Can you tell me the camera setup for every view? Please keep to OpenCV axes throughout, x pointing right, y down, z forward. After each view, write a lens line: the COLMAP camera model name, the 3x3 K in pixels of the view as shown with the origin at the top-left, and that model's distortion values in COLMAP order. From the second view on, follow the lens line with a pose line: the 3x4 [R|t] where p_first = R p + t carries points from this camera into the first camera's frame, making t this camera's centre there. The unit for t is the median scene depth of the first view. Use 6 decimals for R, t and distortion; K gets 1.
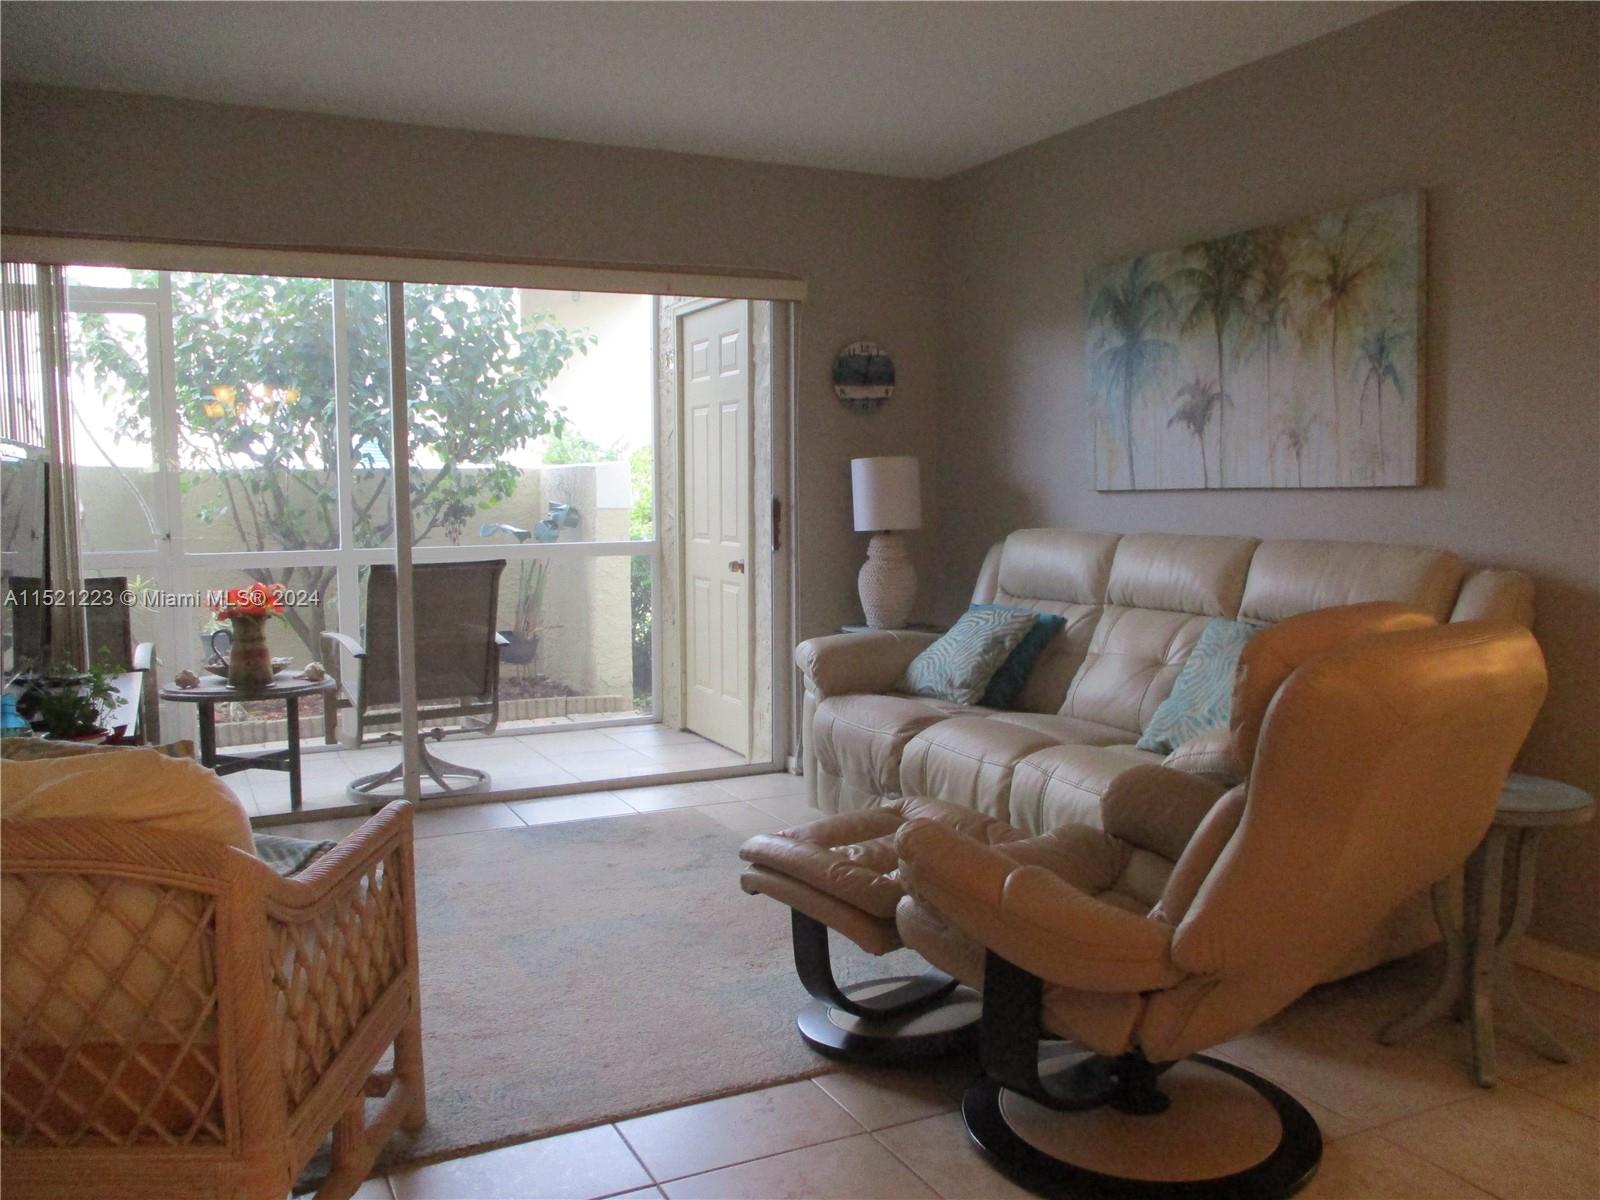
lens RADIAL K [[1352.2, 0, 802.2], [0, 1352.2, 604.3], [0, 0, 1]] dist [-0.007950, -0.015255]
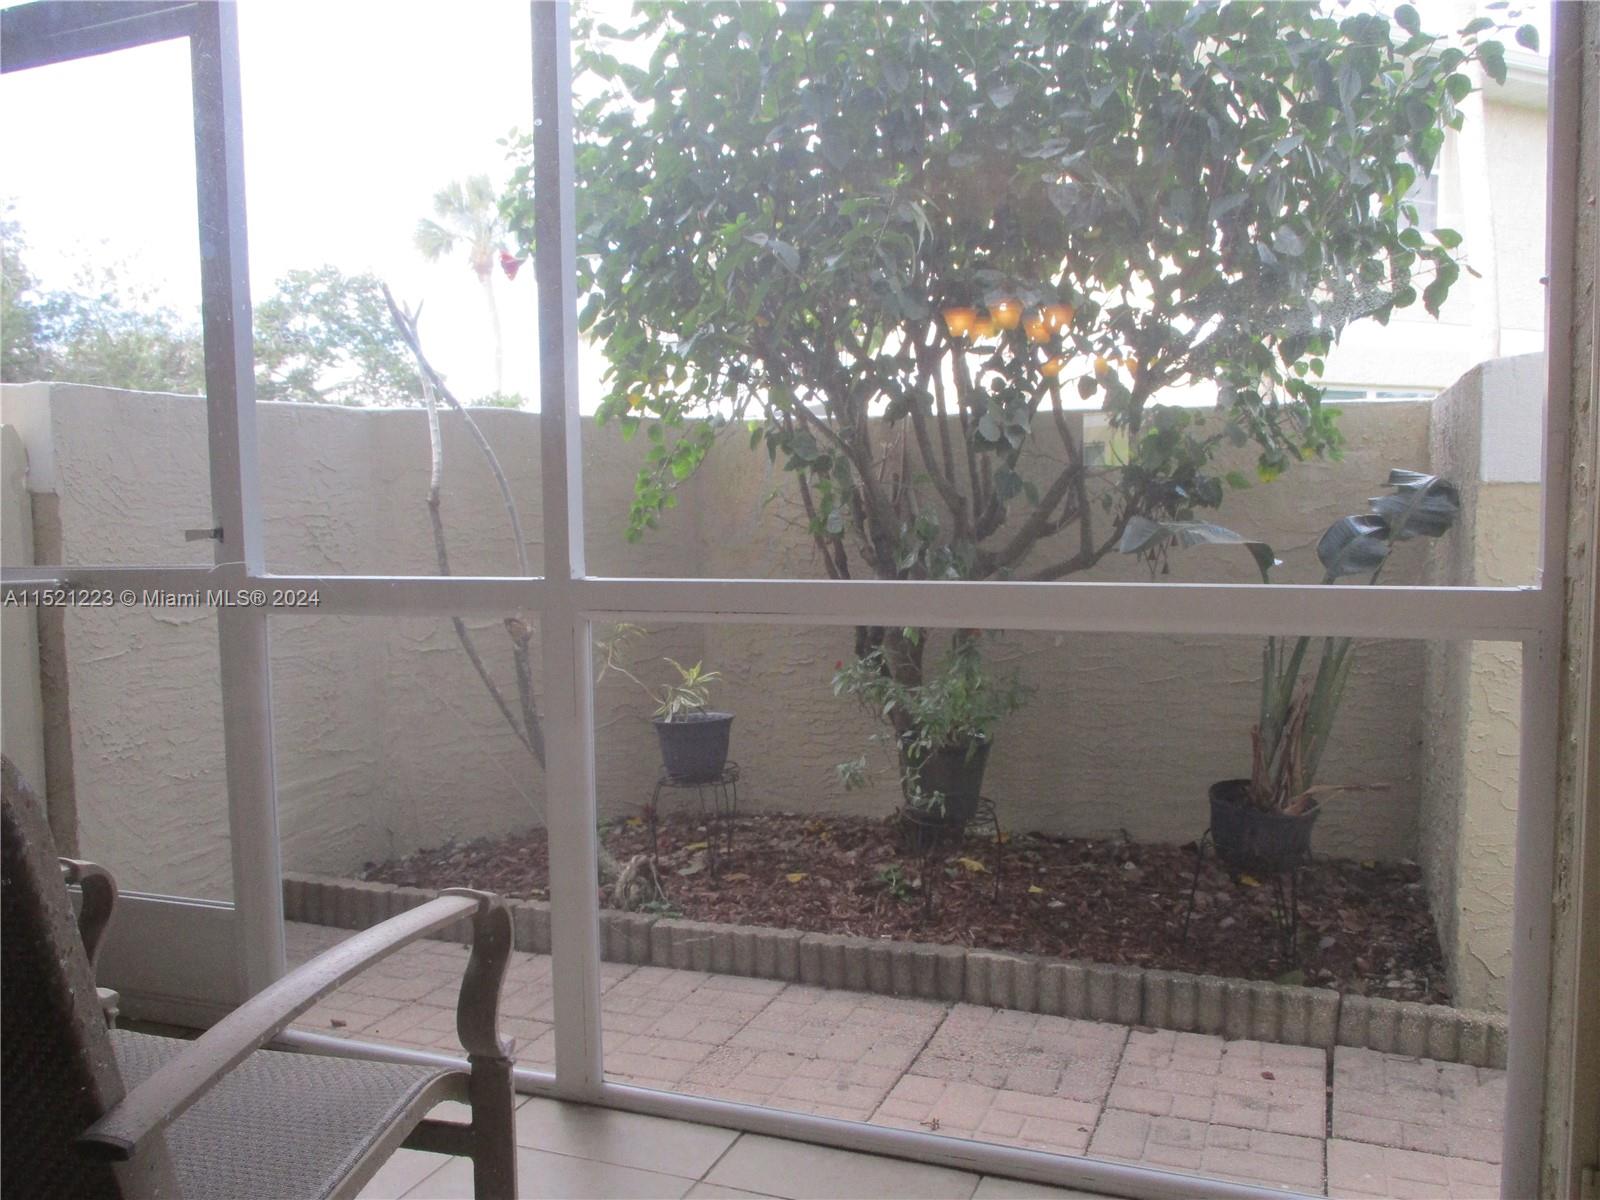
lens RADIAL K [[1352.2, 0, 805.3], [0, 1352.2, 597.4], [0, 0, 1]] dist [-0.007950, -0.015255]
pose [[0.694424, 0.054146, -0.717526, -0.026040], [-0.060686, 0.998019, 0.016580, -0.051367], [0.717003, 0.032030, 0.696334, 0.896094]]
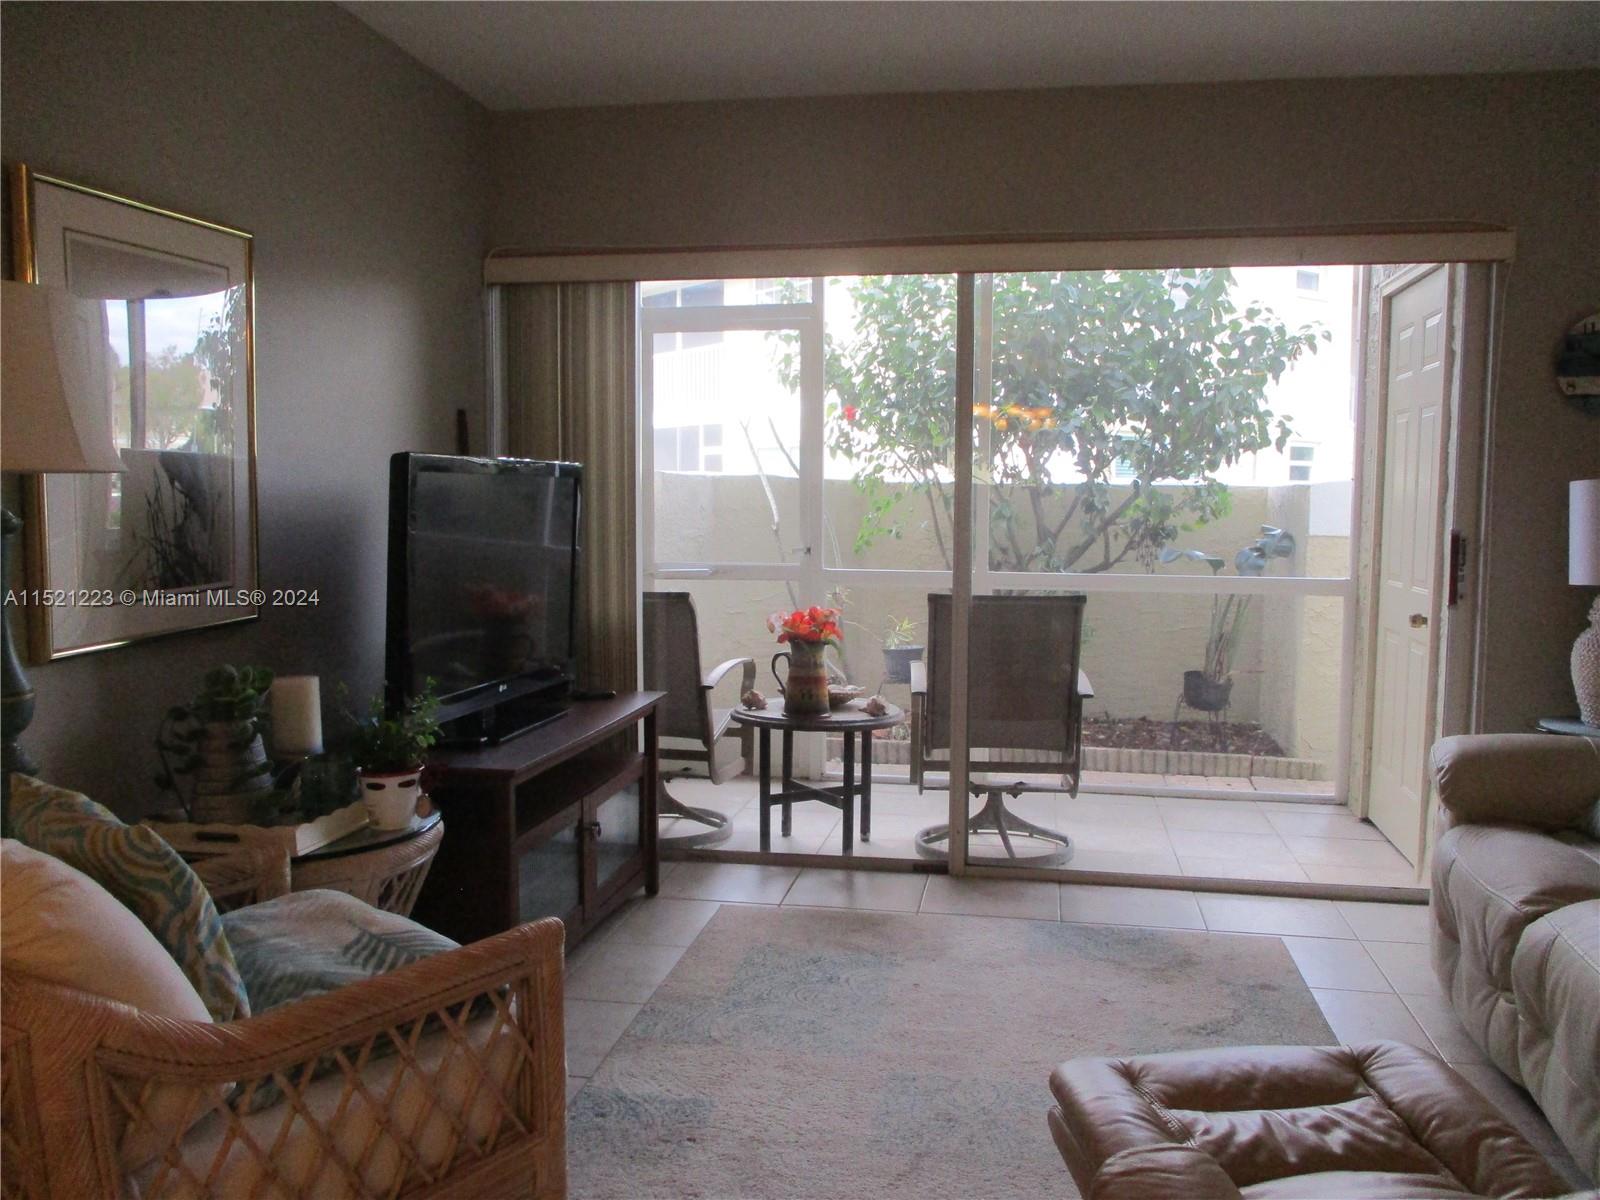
lens RADIAL K [[1352.2, 0, 804.2], [0, 1352.2, 599.0], [0, 0, 1]] dist [-0.007950, -0.015255]
pose [[0.813623, 0.060561, -0.578230, 0.114598], [-0.069293, 0.997572, 0.006979, -0.022945], [0.577248, 0.034389, 0.815844, 0.198652]]
